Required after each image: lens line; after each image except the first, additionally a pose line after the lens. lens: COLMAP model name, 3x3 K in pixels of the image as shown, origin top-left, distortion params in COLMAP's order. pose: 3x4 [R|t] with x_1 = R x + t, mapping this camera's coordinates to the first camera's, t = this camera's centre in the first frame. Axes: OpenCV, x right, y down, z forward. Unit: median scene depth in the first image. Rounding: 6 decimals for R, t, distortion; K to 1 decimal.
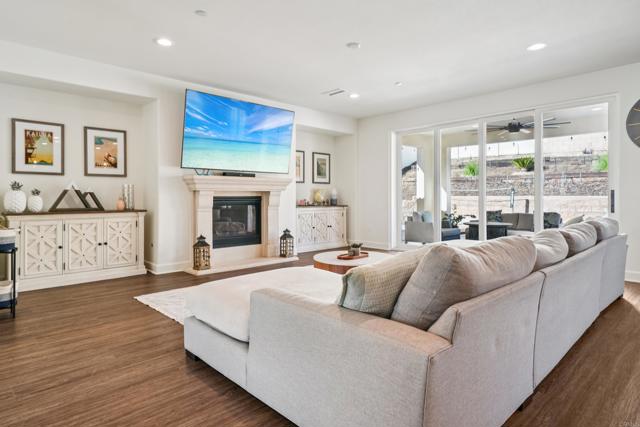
lens RADIAL K [[365.8, 0, 311.7], [0, 365.8, 191.8], [0, 0, 1]] dist [0.005178, 0.001901]
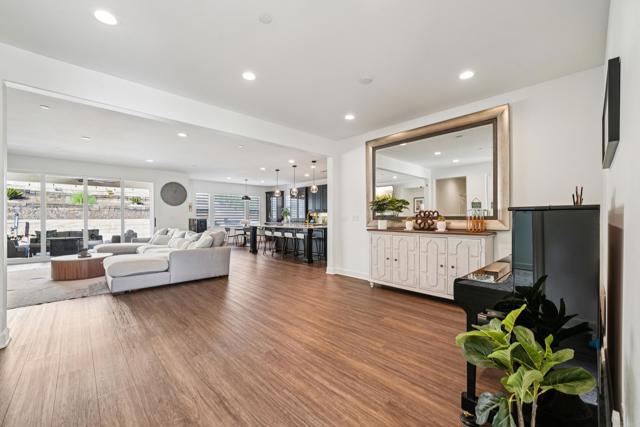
lens RADIAL K [[254.0, 0, 318.1], [0, 254.0, 217.7], [0, 0, 1]] dist [0.001322, 0.000639]
pose [[-0.010995, 0.009397, 0.999895, -1.039785], [-0.014789, 0.999845, -0.009559, -0.007438], [-0.999830, -0.014893, -0.010855, -0.097086]]
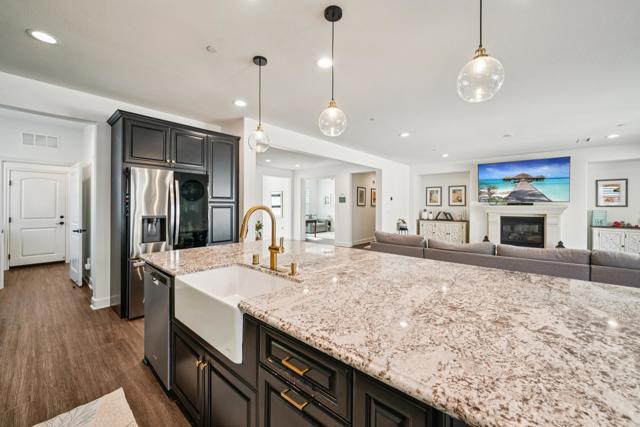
lens RADIAL K [[254.0, 0, 331.5], [0, 254.0, 205.6], [0, 0, 1]] dist [0.001322, 0.000639]
pose [[0.126780, 0.006459, -0.991910, 0.976654], [0.009155, 0.999929, 0.007682, -0.065797], [0.991889, -0.010055, 0.126712, -0.016184]]
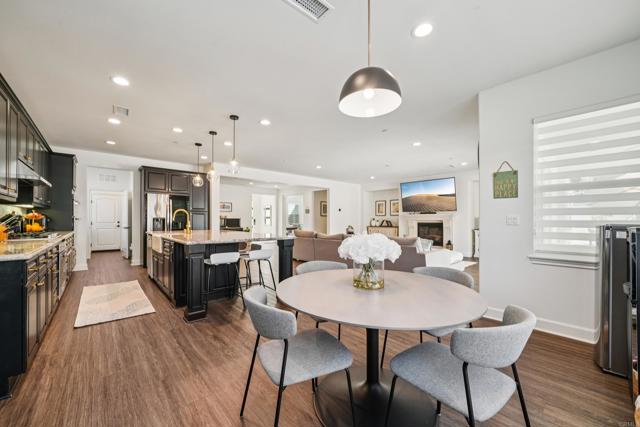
lens RADIAL K [[254.0, 0, 331.9], [0, 254.0, 220.7], [0, 0, 1]] dist [0.001322, 0.000639]
pose [[0.007730, 0.008478, -0.999934, 1.544033], [0.012833, 0.999881, 0.008576, -0.025002], [0.999888, -0.012899, 0.007620, 0.460186]]
